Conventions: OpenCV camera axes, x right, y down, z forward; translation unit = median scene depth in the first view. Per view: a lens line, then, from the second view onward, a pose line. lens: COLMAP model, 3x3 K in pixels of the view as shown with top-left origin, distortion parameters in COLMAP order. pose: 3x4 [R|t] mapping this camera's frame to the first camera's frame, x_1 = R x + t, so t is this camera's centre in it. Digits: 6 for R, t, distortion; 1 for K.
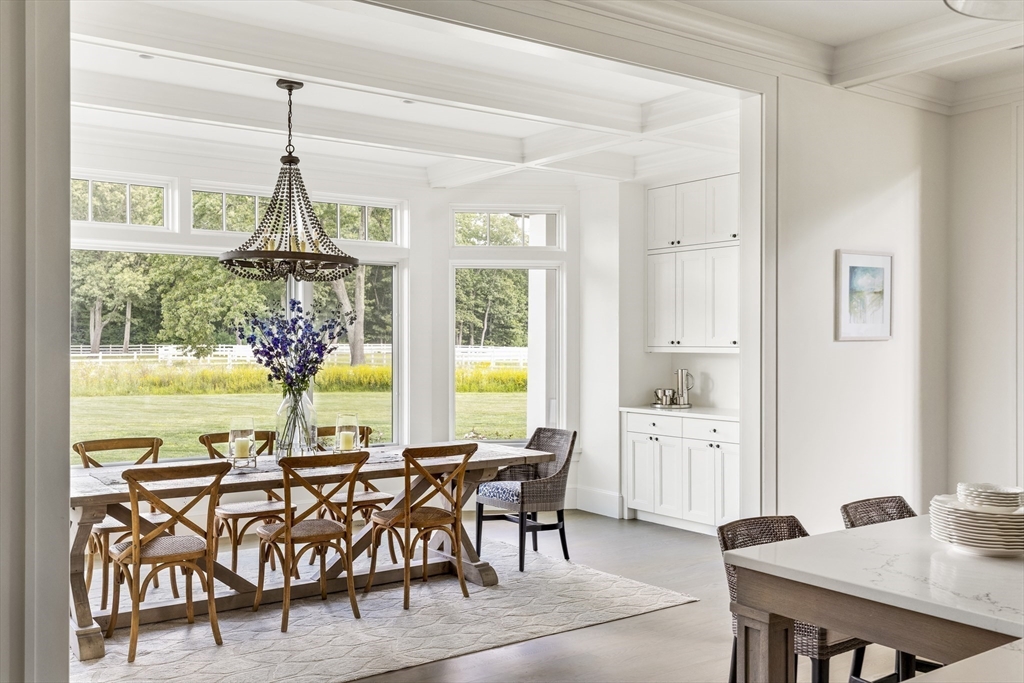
lens RADIAL K [[937.4, 0, 512.0], [0, 937.4, 341.5], [0, 0, 1]] dist [0.002657, 0.000343]
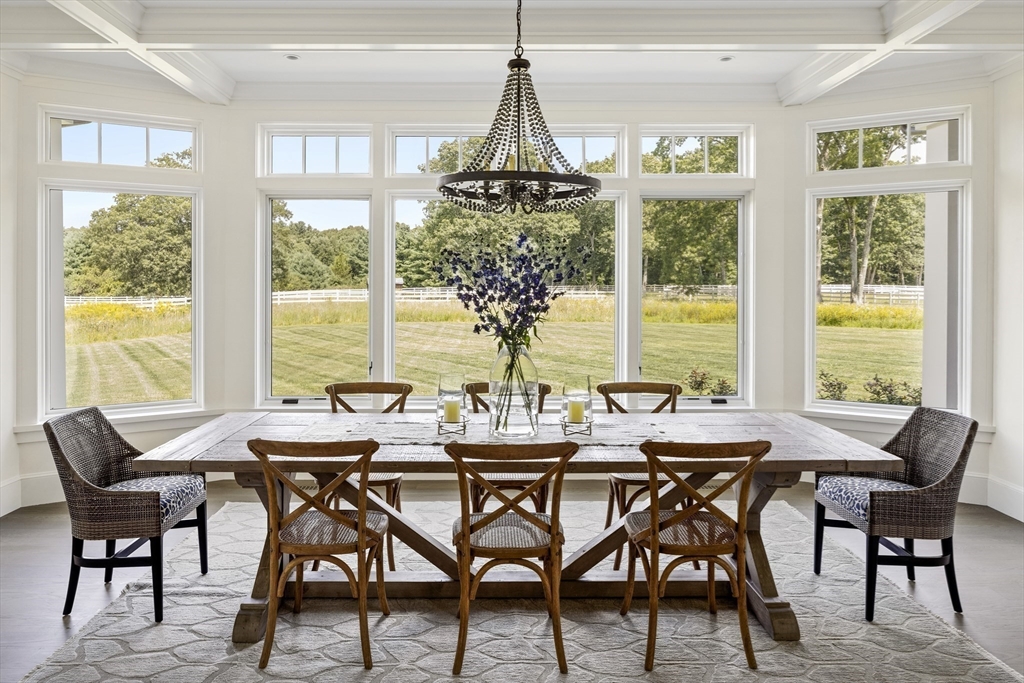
lens RADIAL K [[682.3, 0, 509.0], [0, 682.3, 285.3], [0, 0, 1]] dist [-0.003615, -0.001302]
pose [[0.818918, 0.003991, -0.573897, 0.095910], [-0.001929, 0.999989, 0.004202, -0.001563], [0.573907, -0.002333, 0.818917, 0.477932]]
